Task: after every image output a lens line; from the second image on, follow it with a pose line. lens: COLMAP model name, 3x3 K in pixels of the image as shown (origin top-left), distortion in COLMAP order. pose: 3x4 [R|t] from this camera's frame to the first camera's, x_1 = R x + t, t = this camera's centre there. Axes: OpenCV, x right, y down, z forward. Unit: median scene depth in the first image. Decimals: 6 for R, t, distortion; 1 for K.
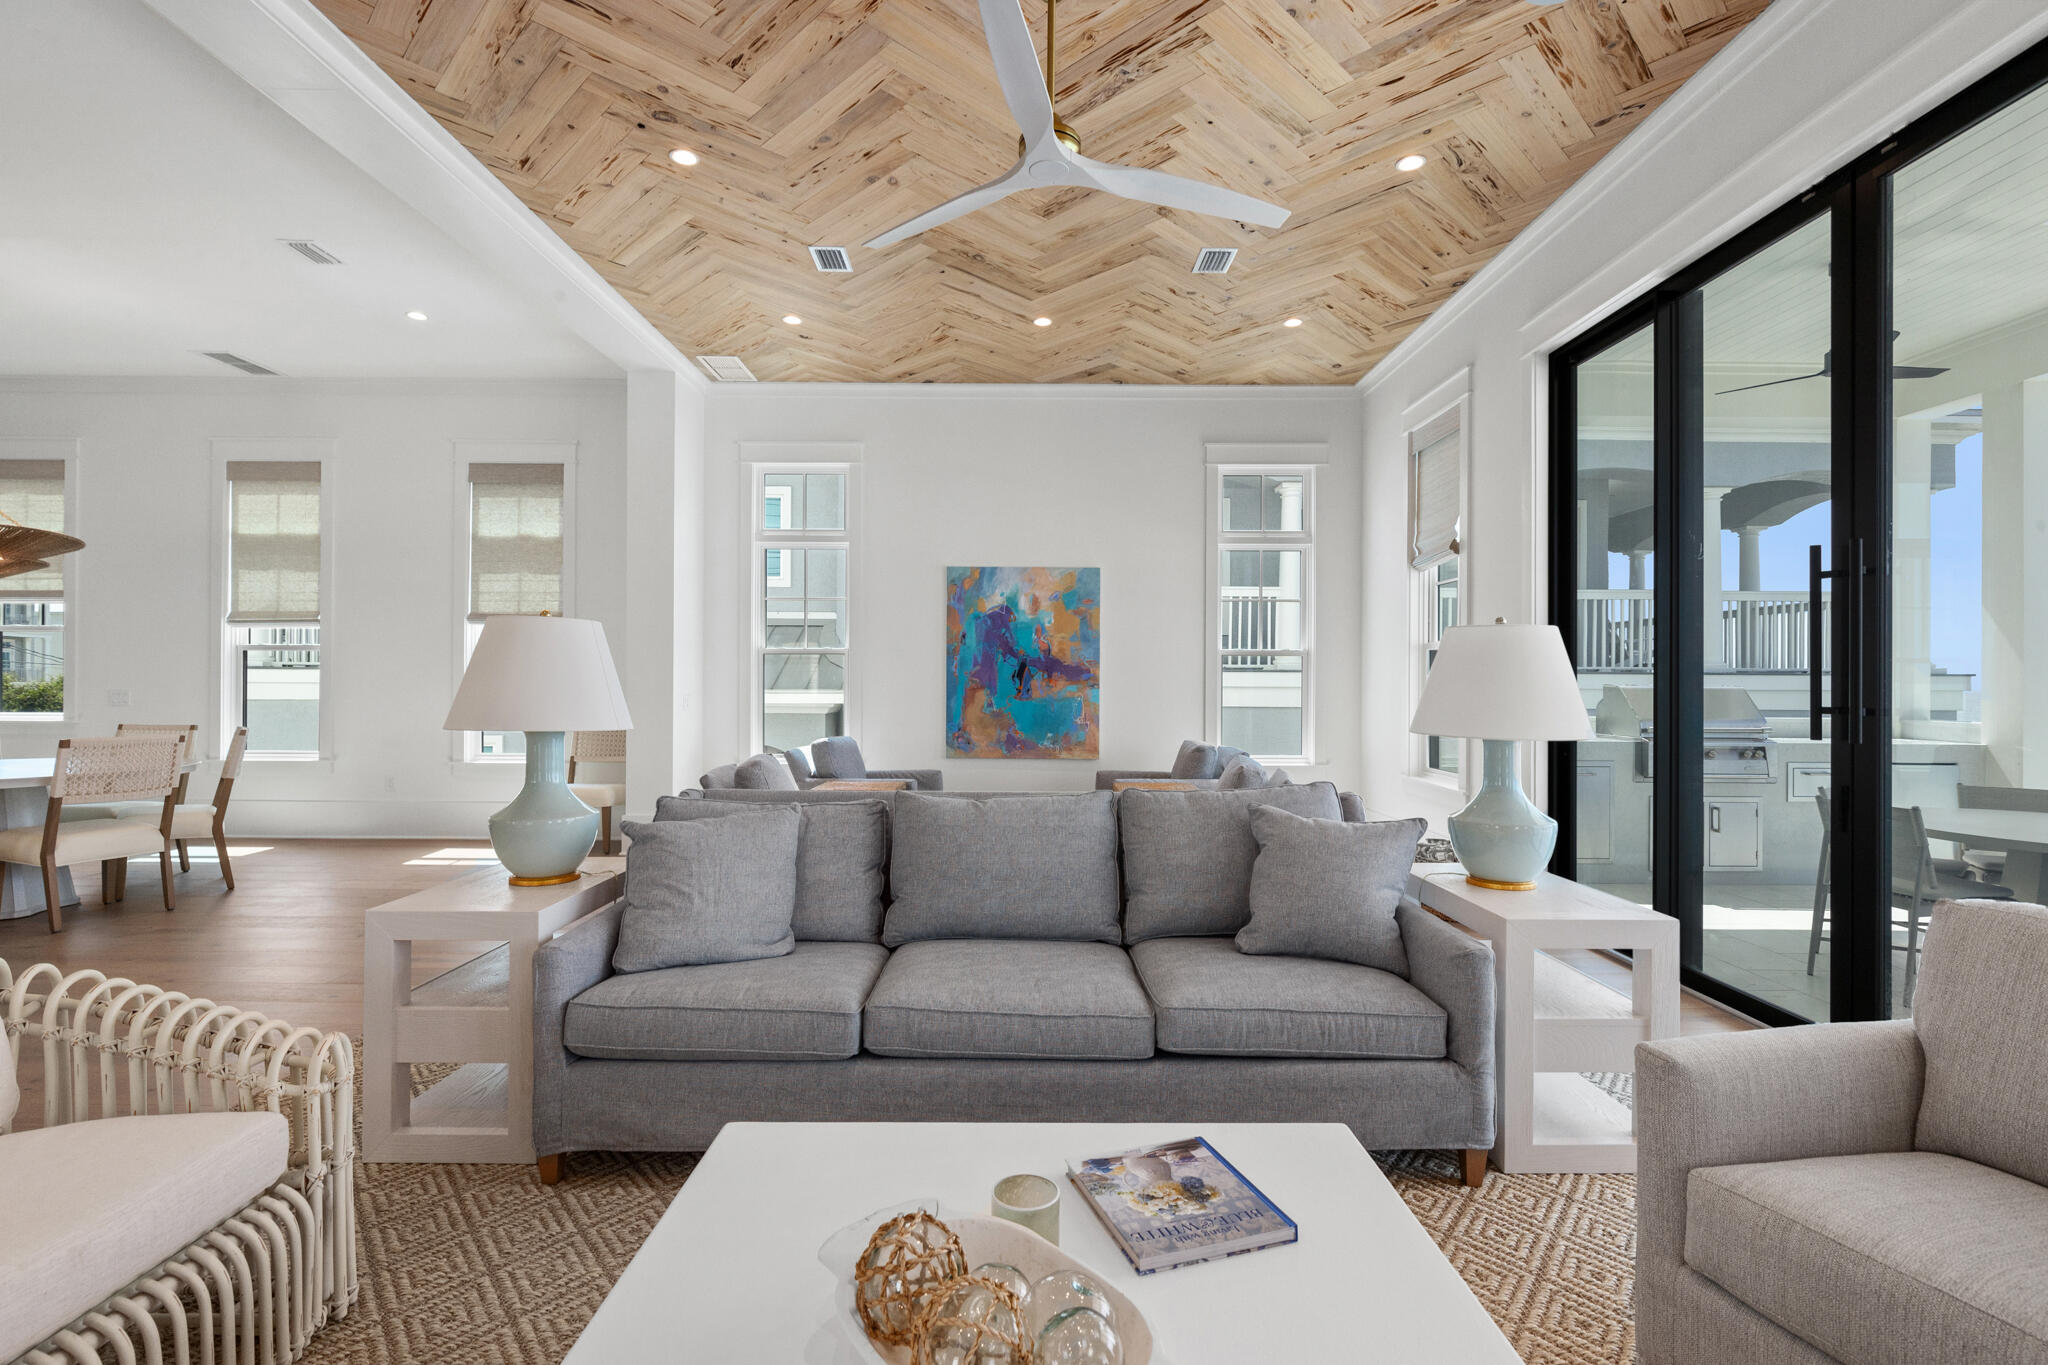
lens RADIAL K [[932.9, 0, 1033.5], [0, 932.9, 675.3], [0, 0, 1]] dist [-0.003382, -0.000312]
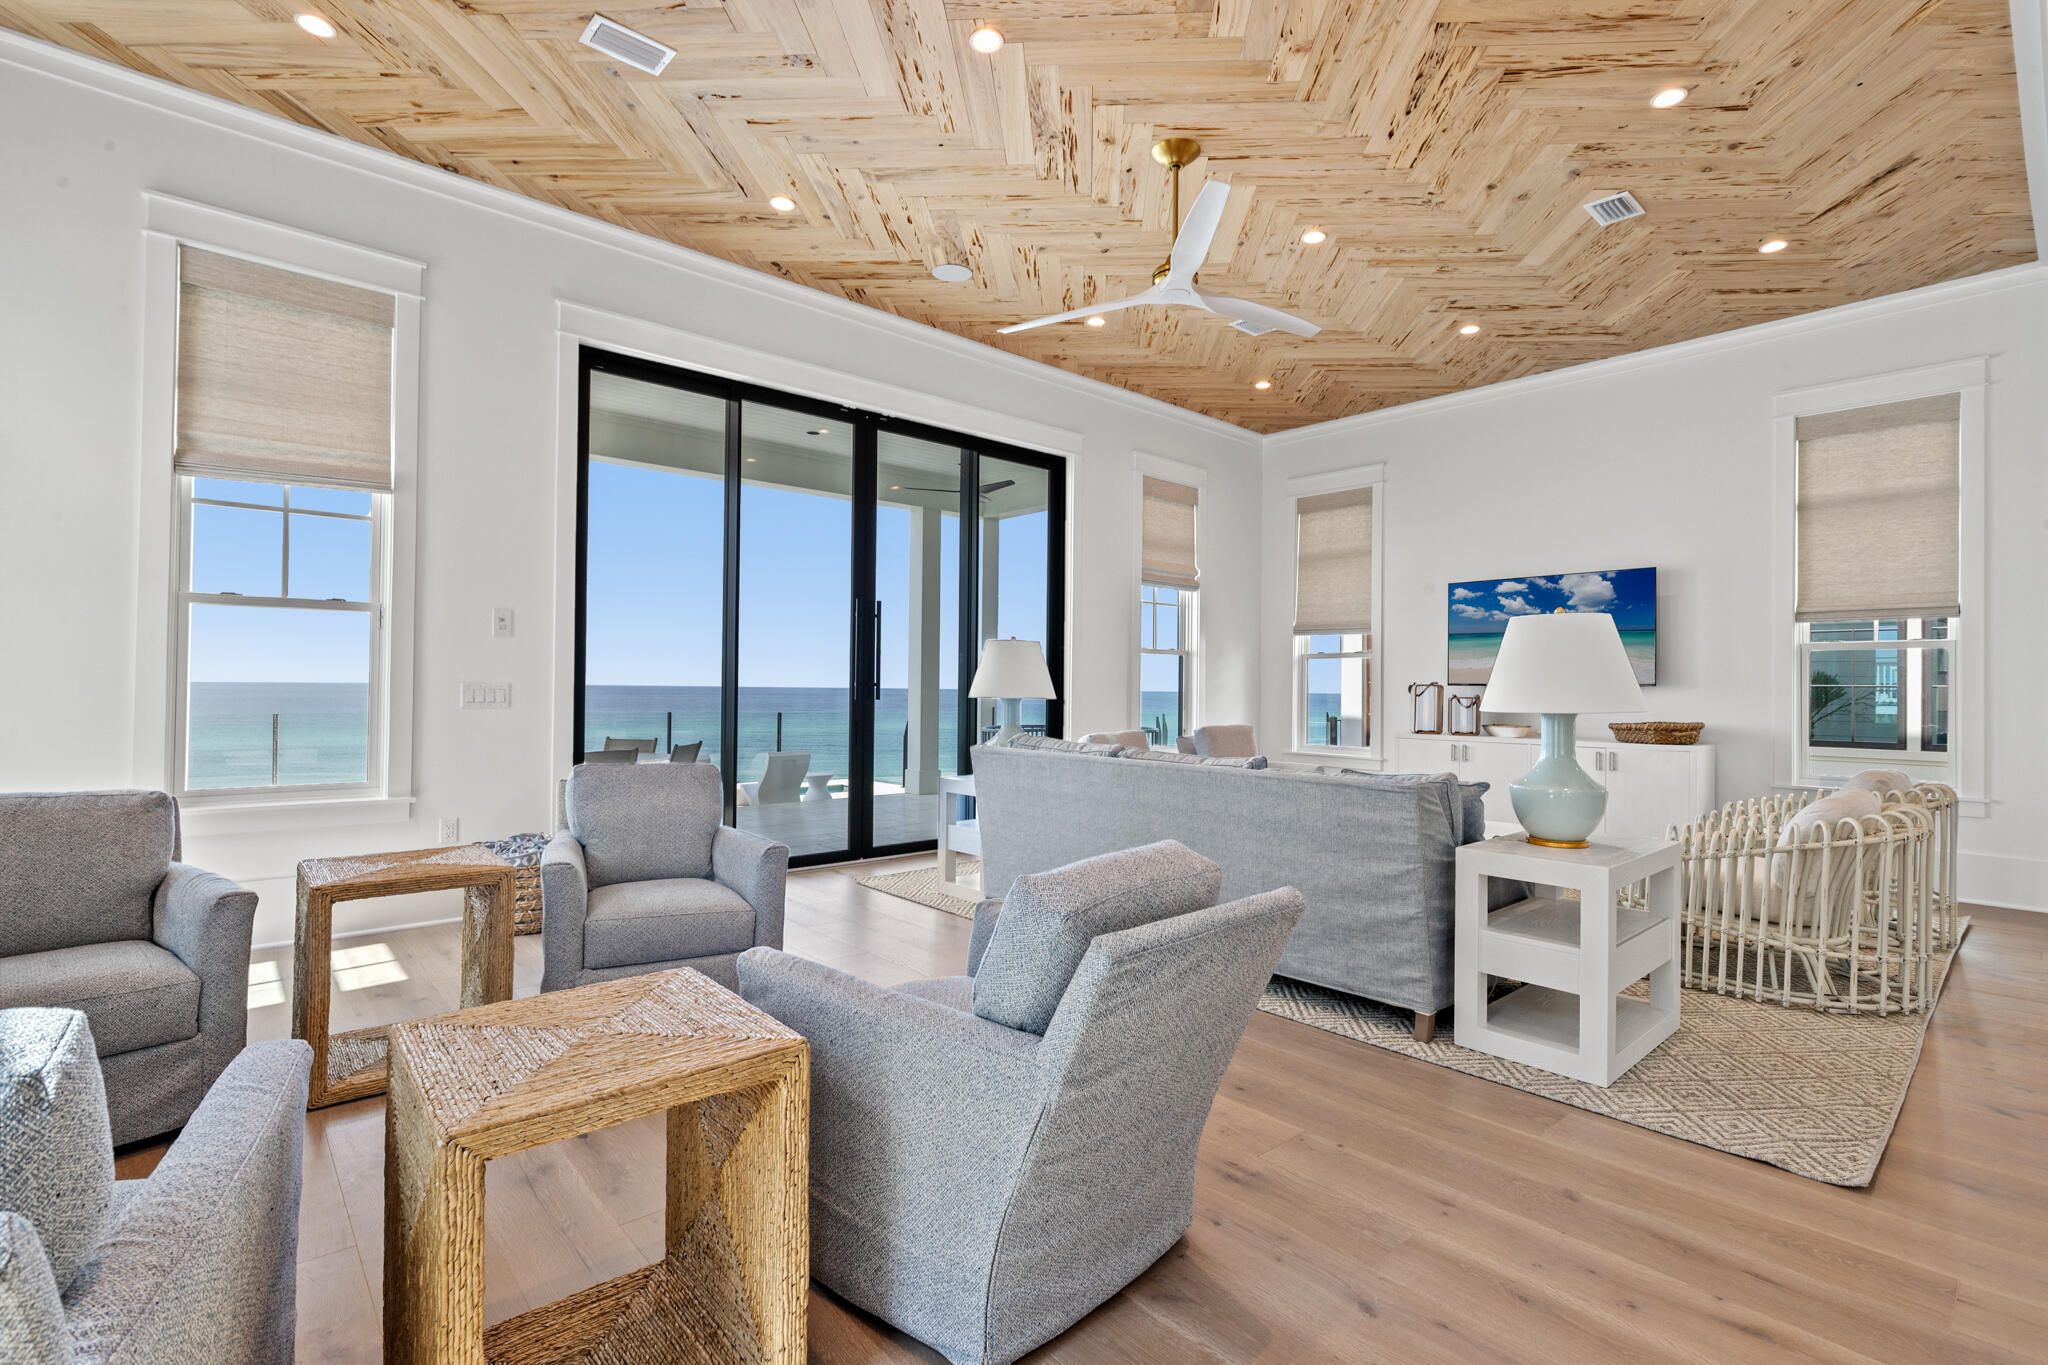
lens RADIAL K [[932.9, 0, 1033.5], [0, 932.9, 675.3], [0, 0, 1]] dist [-0.003382, -0.000312]
pose [[-0.660781, -0.003594, 0.750570, -0.545922], [-0.018741, 0.999756, -0.011712, 0.022528], [-0.750345, -0.021805, -0.660687, 1.280257]]
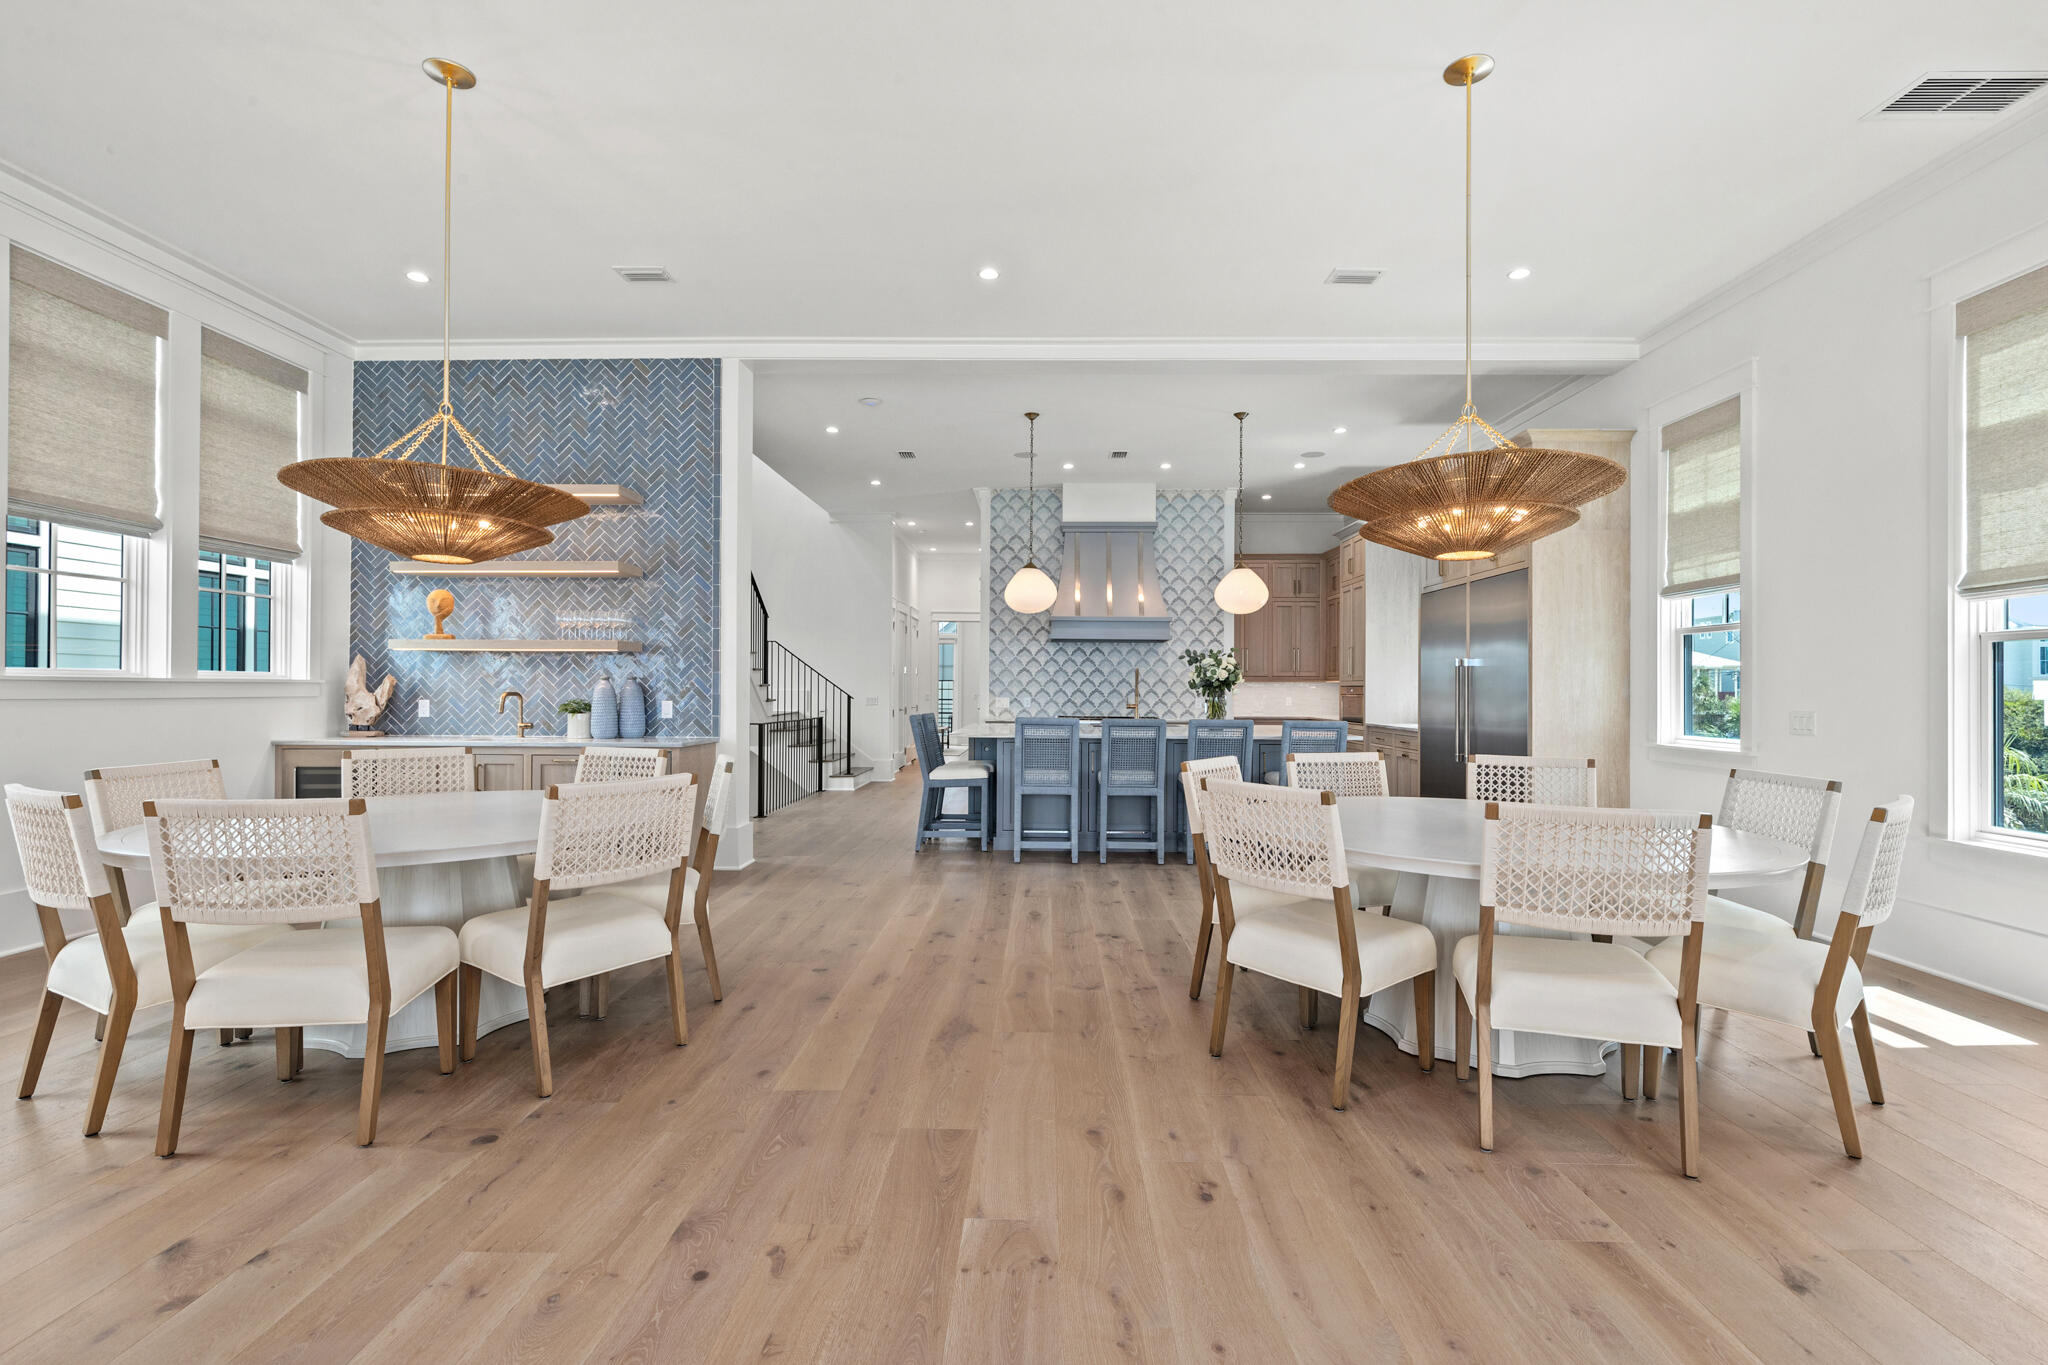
lens RADIAL K [[936.7, 0, 1032.5], [0, 936.7, 686.8], [0, 0, 1]] dist [-0.005380, -0.000436]
pose [[-0.019769, -0.006276, -0.999785, -0.452657], [-0.001247, 0.999980, -0.006253, 0.004483], [0.999804, 0.001123, -0.019776, 0.688231]]
